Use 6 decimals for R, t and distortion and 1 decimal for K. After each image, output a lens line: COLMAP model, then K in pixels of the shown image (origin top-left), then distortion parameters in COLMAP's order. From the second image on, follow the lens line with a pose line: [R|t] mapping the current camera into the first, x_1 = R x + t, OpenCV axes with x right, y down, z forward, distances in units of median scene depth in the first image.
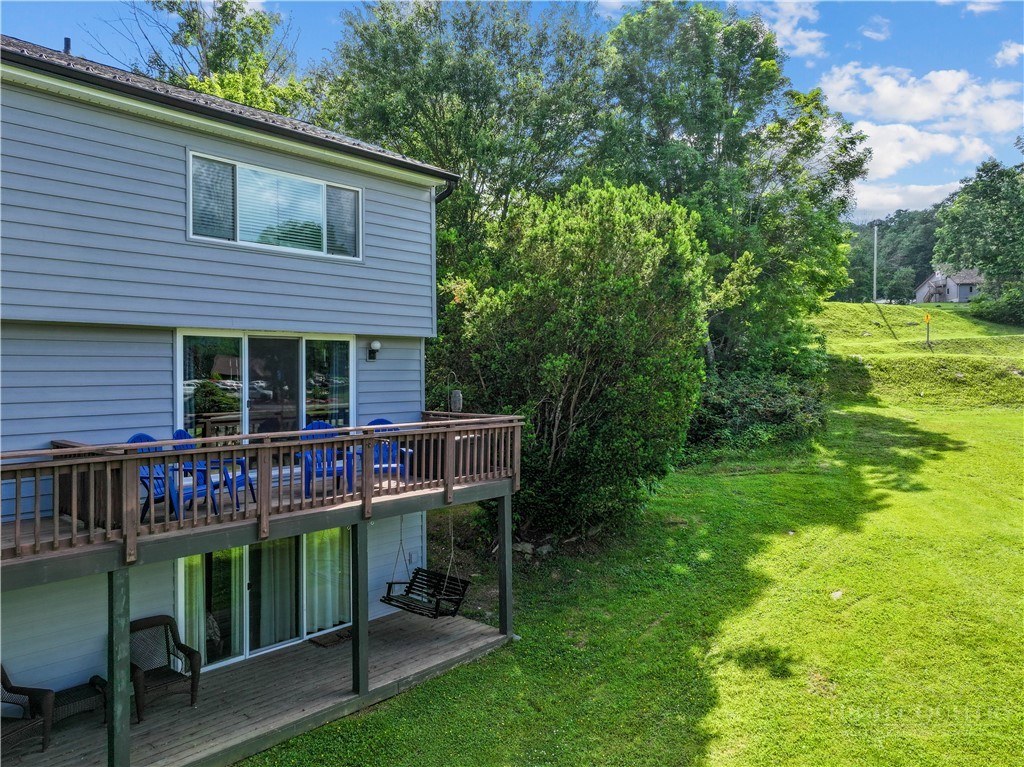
lens RADIAL K [[717.2, 0, 516.4], [0, 717.2, 379.7], [0, 0, 1]] dist [0.000142, 0.014277]
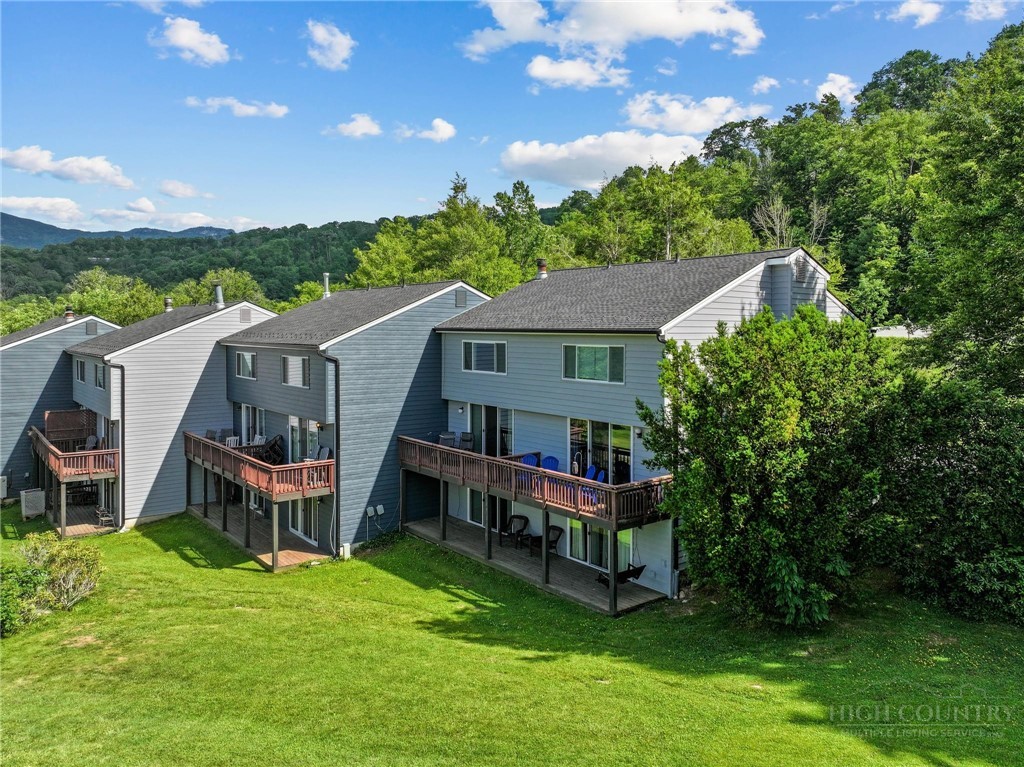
lens RADIAL K [[717.2, 0, 512.1], [0, 717.2, 380.3], [0, 0, 1]] dist [0.000142, 0.014277]
pose [[-0.166406, 0.071448, -0.983465, 1.699553], [-0.018133, 0.996981, 0.075498, -0.322190], [0.985891, 0.030397, -0.164608, 1.060437]]
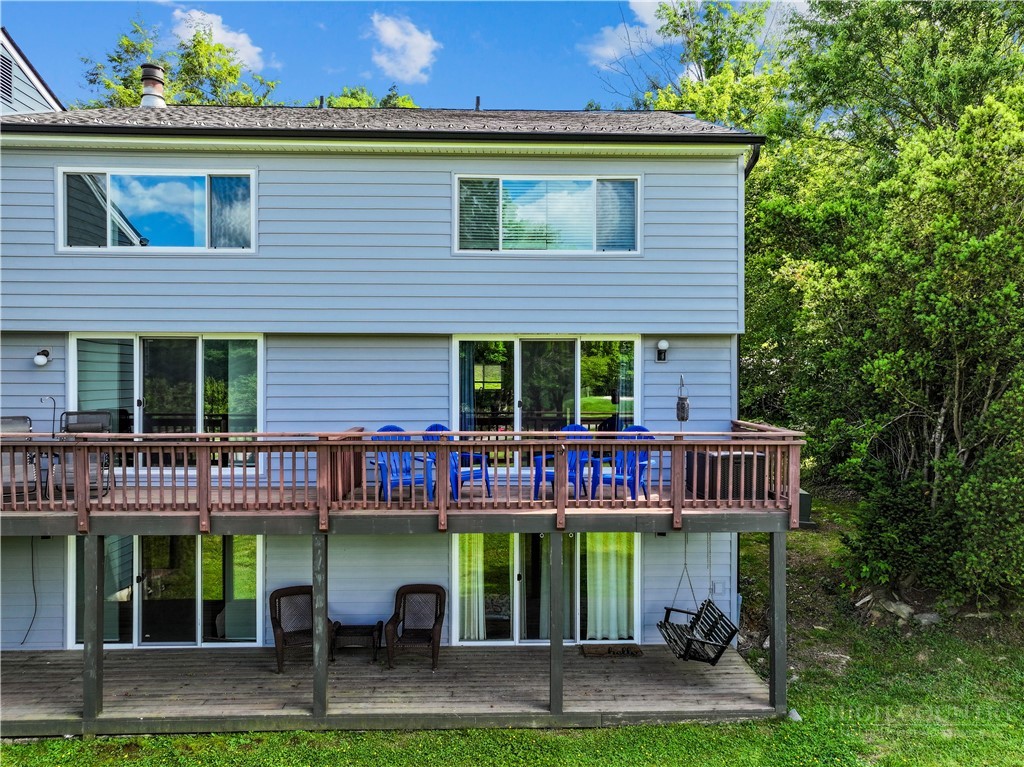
lens RADIAL K [[717.2, 0, 514.7], [0, 717.2, 387.9], [0, 0, 1]] dist [0.000142, 0.014277]
pose [[0.697467, 0.019213, -0.716359, 0.353401], [-0.012977, 0.999815, 0.014181, -0.004130], [0.716499, -0.000595, 0.697588, 0.249792]]
